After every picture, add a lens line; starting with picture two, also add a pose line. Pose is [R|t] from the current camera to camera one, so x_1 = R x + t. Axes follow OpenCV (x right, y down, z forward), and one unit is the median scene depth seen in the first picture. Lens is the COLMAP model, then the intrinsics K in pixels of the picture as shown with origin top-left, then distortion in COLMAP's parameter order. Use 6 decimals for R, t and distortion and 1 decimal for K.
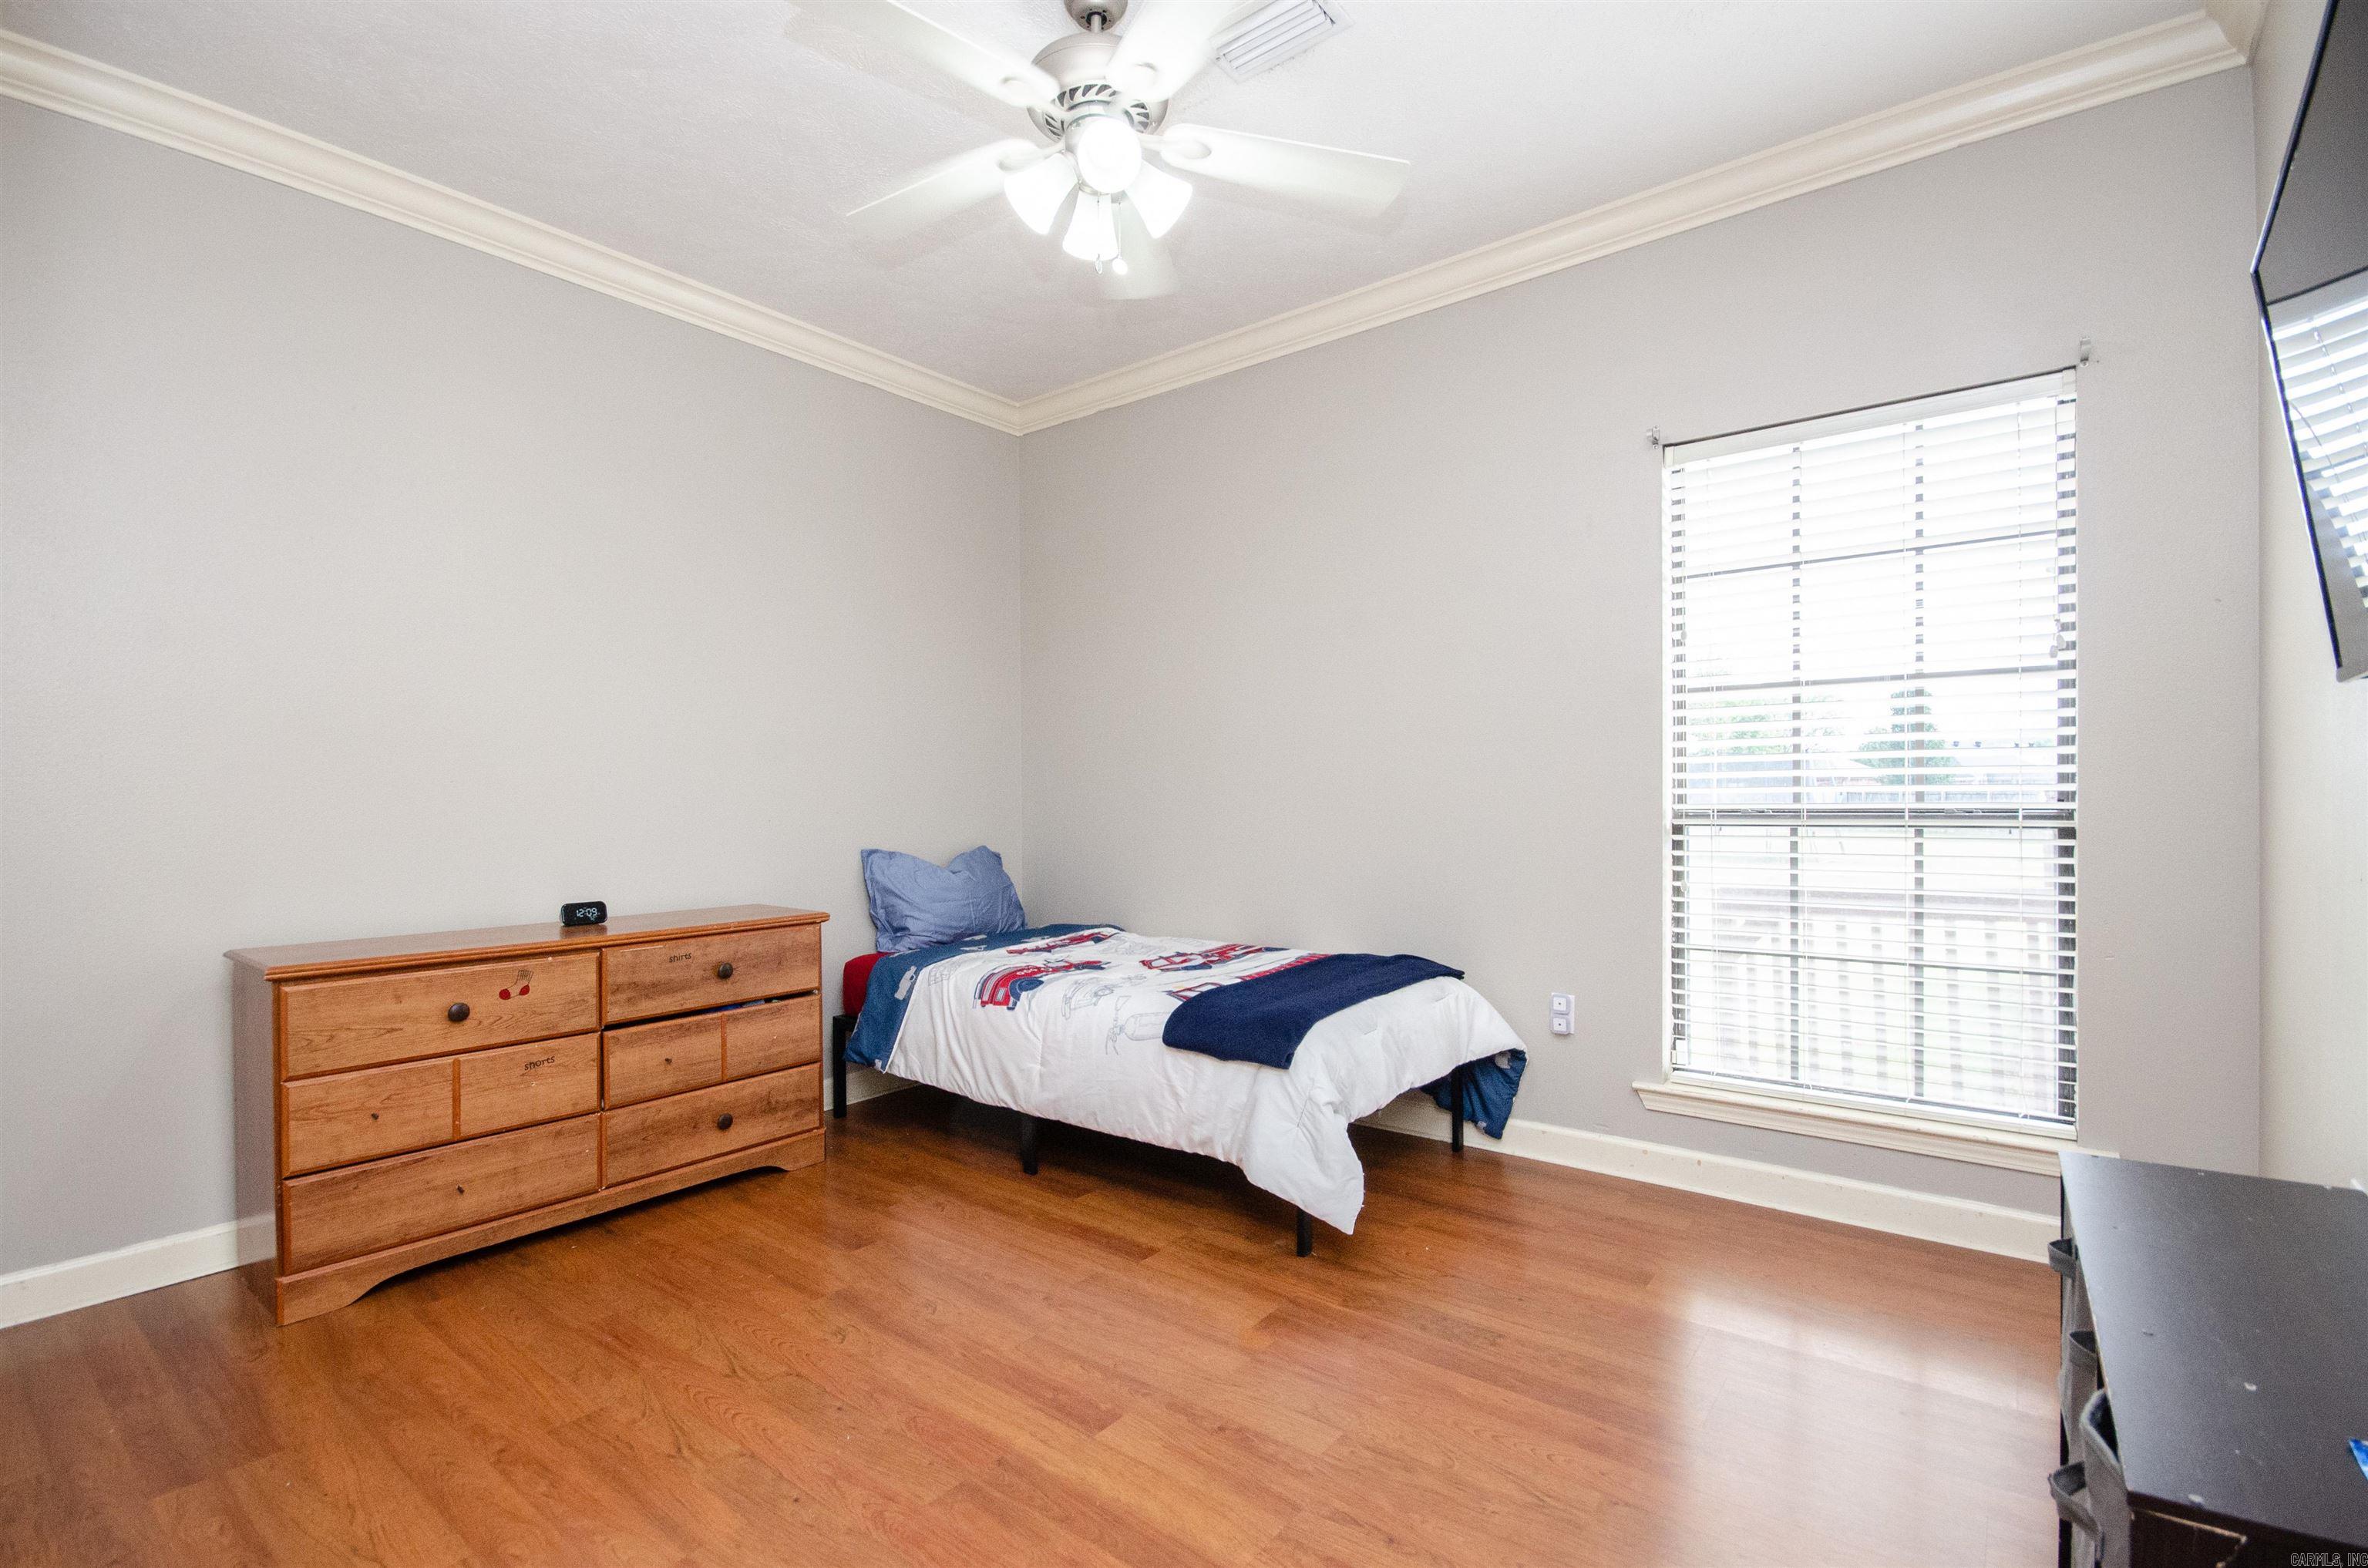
lens RADIAL K [[1034.3, 0, 1167.5], [0, 1034.3, 804.7], [0, 0, 1]] dist [-0.000563, -0.000762]
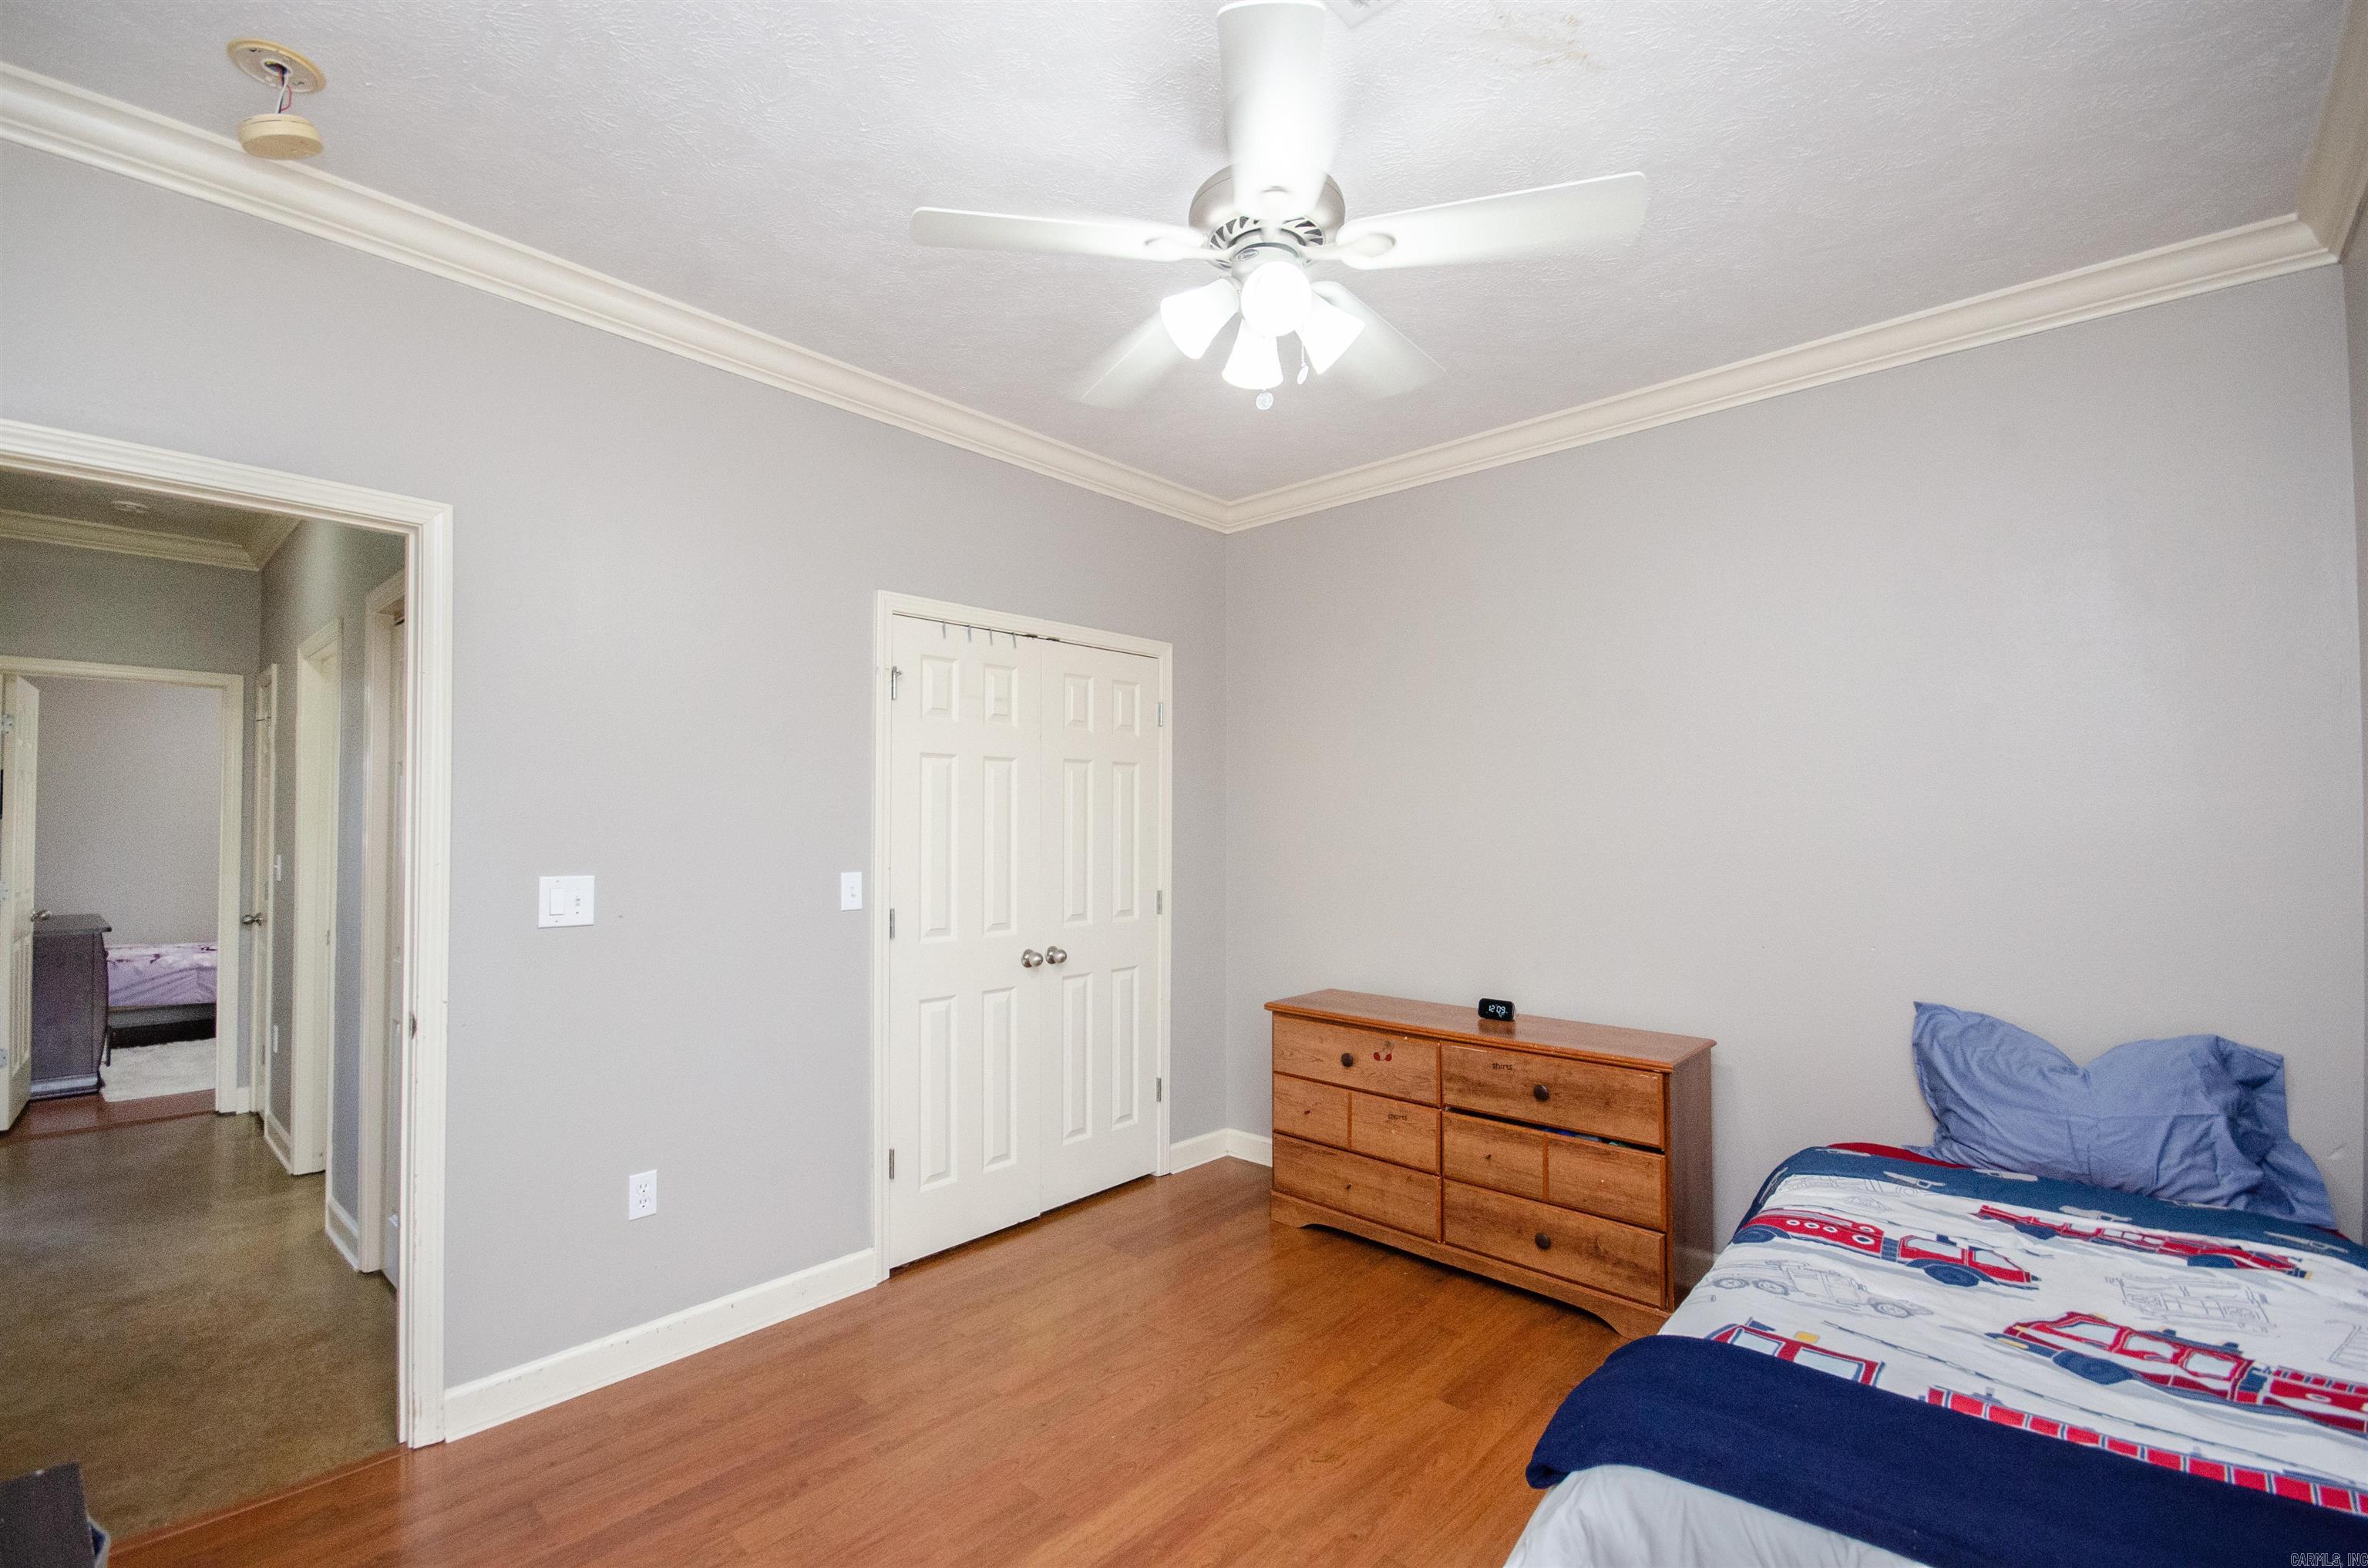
lens RADIAL K [[1029.6, 0, 1166.9], [0, 1029.6, 807.0], [0, 0, 1]] dist [0.003935, -0.009776]
pose [[-0.061538, -0.006173, -0.998086, 0.663229], [-0.008036, 0.999952, -0.005689, -0.121355], [0.998072, 0.007670, -0.061584, 0.756382]]
